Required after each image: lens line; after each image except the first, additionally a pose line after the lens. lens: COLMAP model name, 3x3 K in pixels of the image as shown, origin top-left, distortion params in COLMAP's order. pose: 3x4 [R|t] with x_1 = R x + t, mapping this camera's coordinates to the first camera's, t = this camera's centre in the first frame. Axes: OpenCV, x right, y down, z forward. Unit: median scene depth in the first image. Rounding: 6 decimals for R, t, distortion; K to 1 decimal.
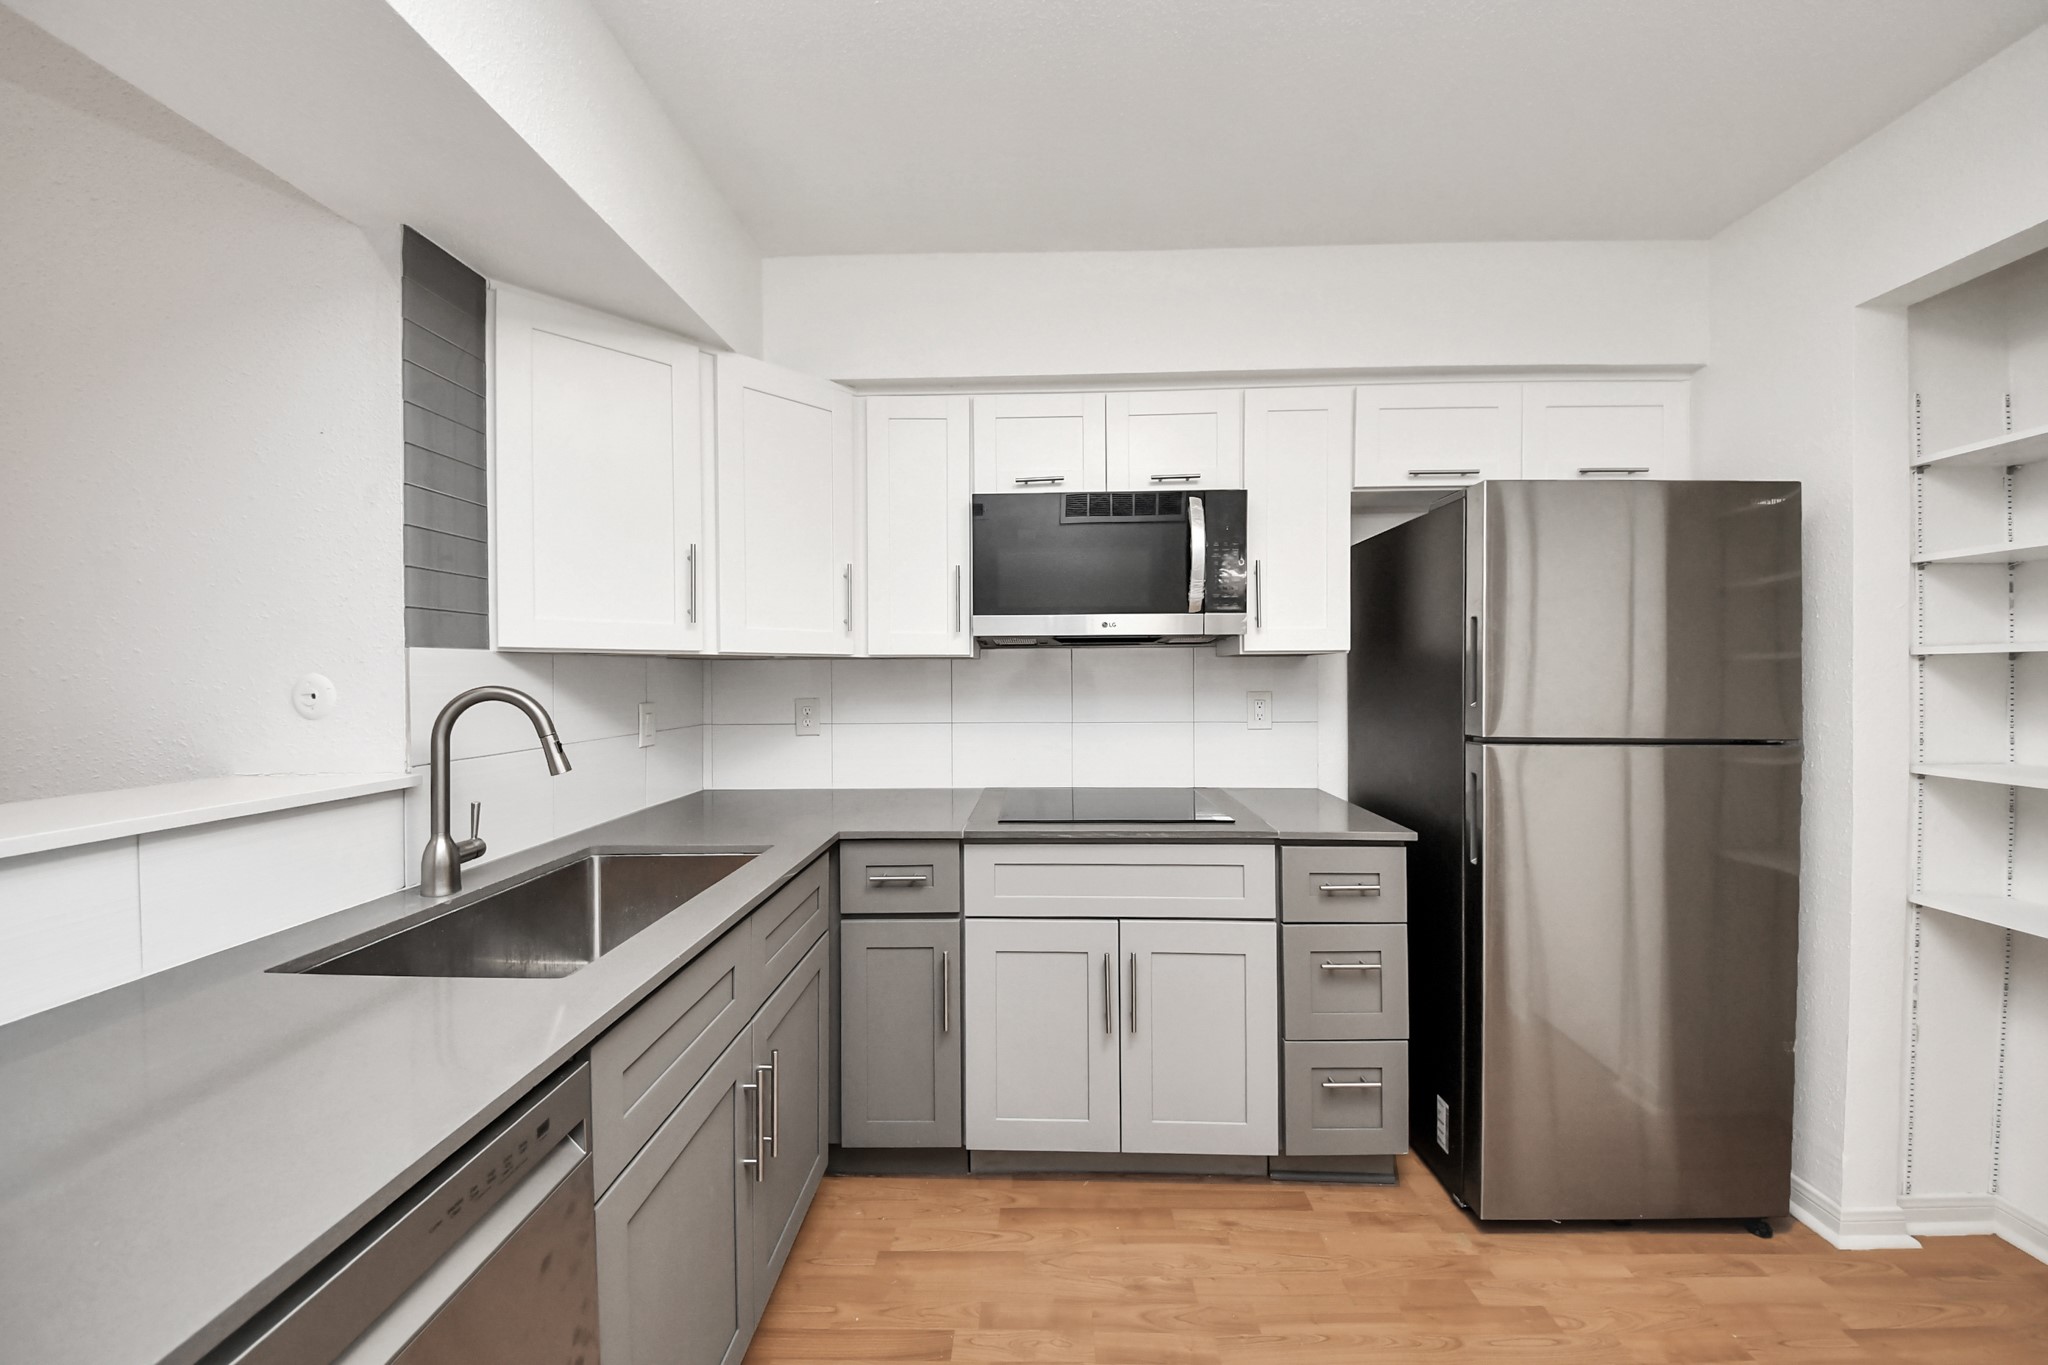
lens RADIAL K [[740.7, 0, 1056.5], [0, 740.7, 683.9], [0, 0, 1]] dist [0.015309, -0.008116]
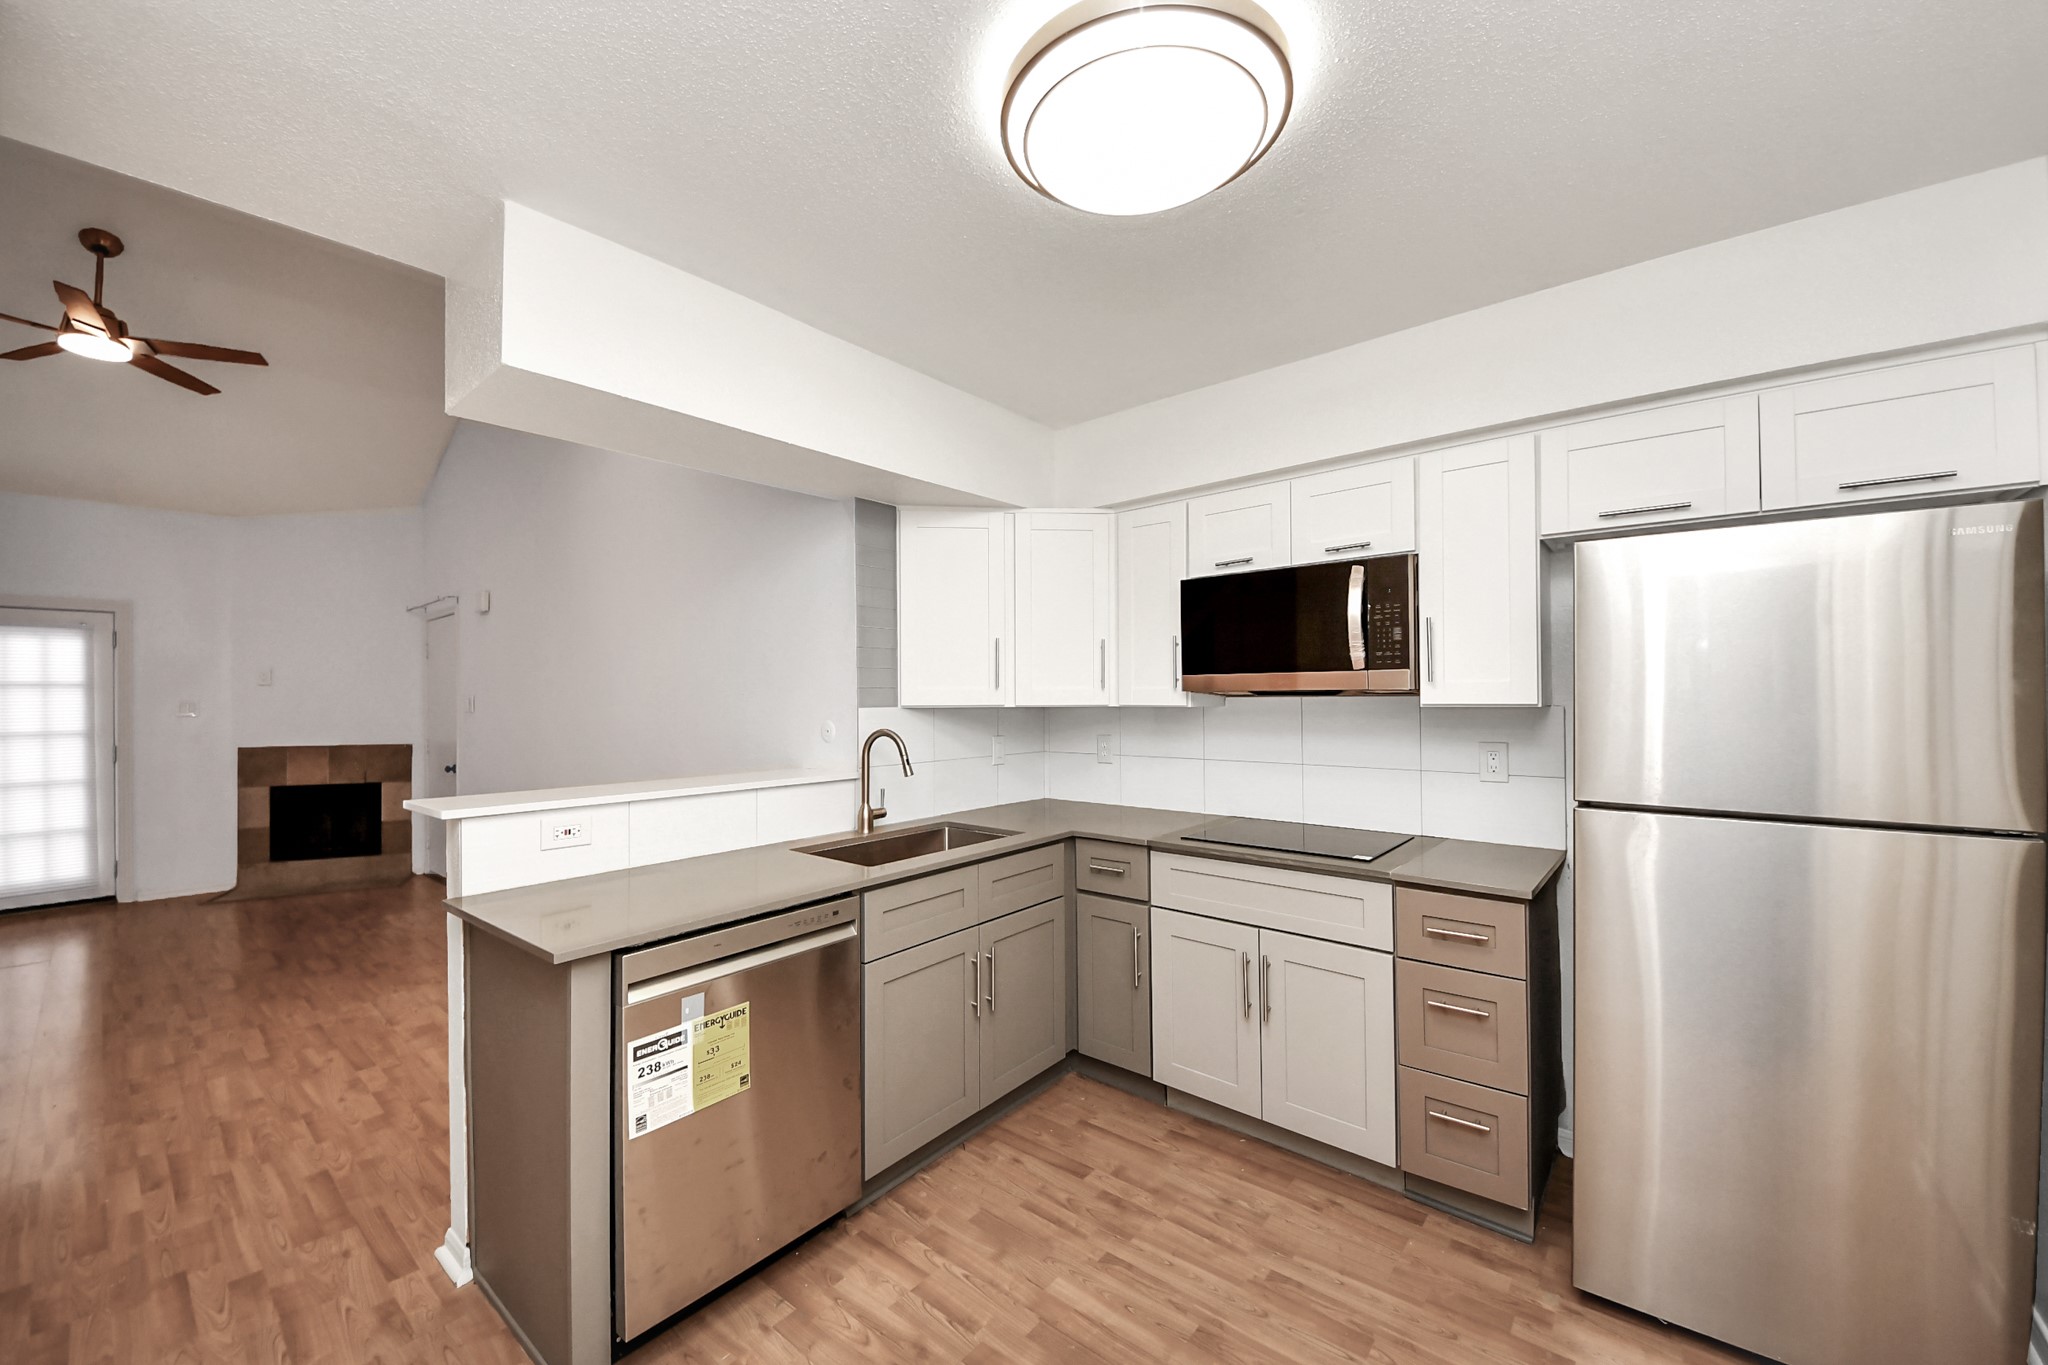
lens RADIAL K [[824.4, 0, 1005.7], [0, 824.4, 684.2], [0, 0, 1]] dist [0.002231, -0.009917]
pose [[0.754798, -0.009640, -0.655887, 0.667265], [-0.002819, 0.999835, -0.017939, -0.057276], [0.655951, 0.015389, 0.754646, -0.304498]]
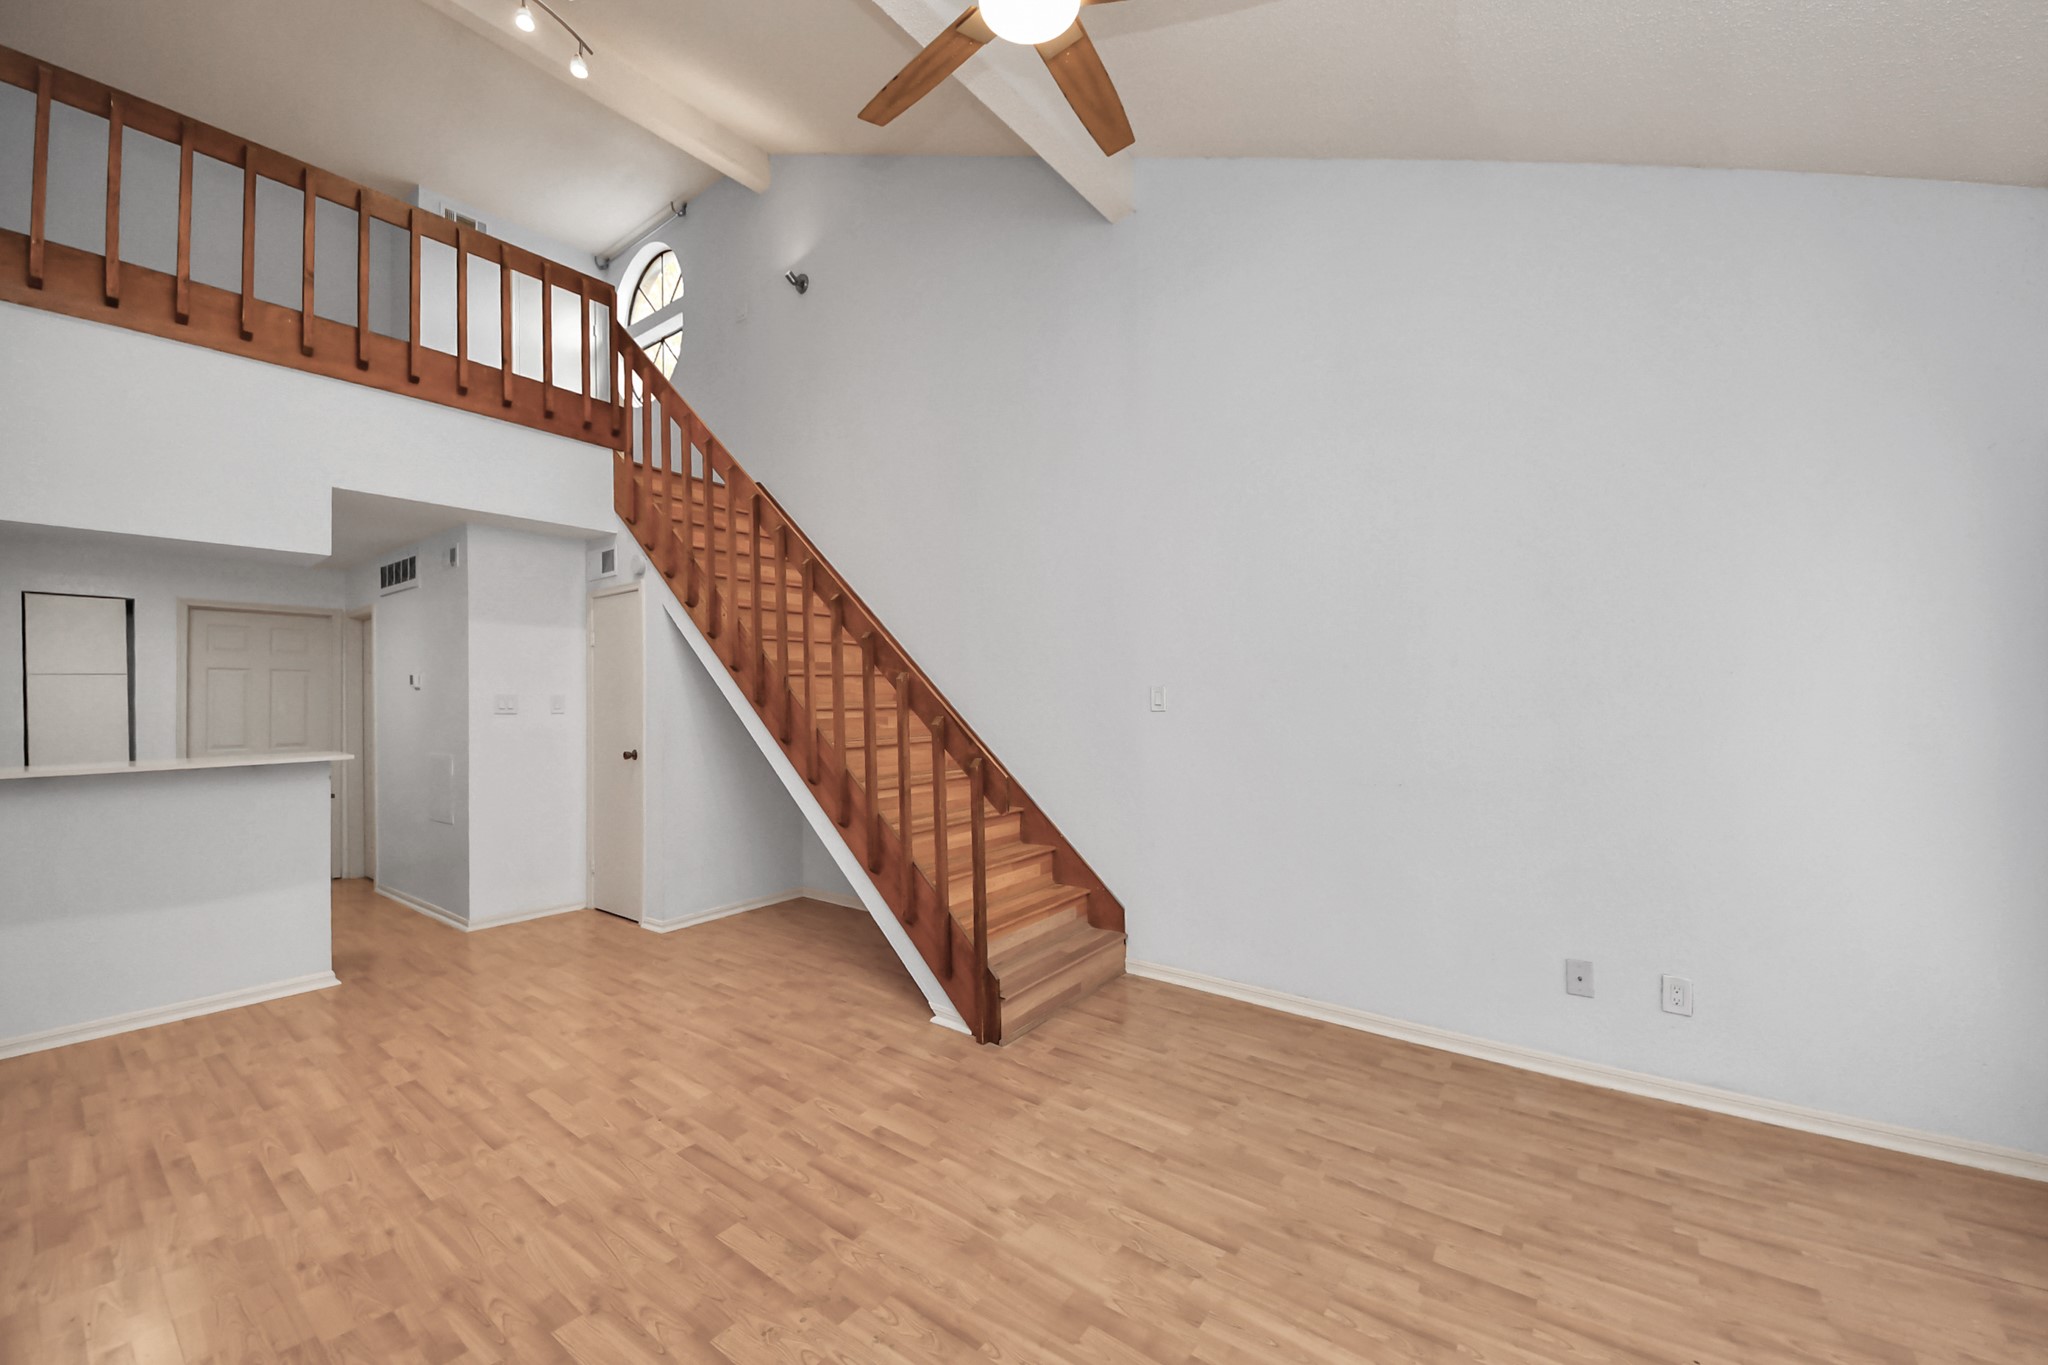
lens RADIAL K [[779.3, 0, 1024.0], [0, 779.3, 682.5], [0, 0, 1]] dist [0.022218, -0.018224]
pose [[-0.807529, 0.020759, 0.589463, -3.618646], [0.021164, 0.999757, -0.006214, -0.047769], [-0.589448, 0.007457, -0.807772, 0.704158]]
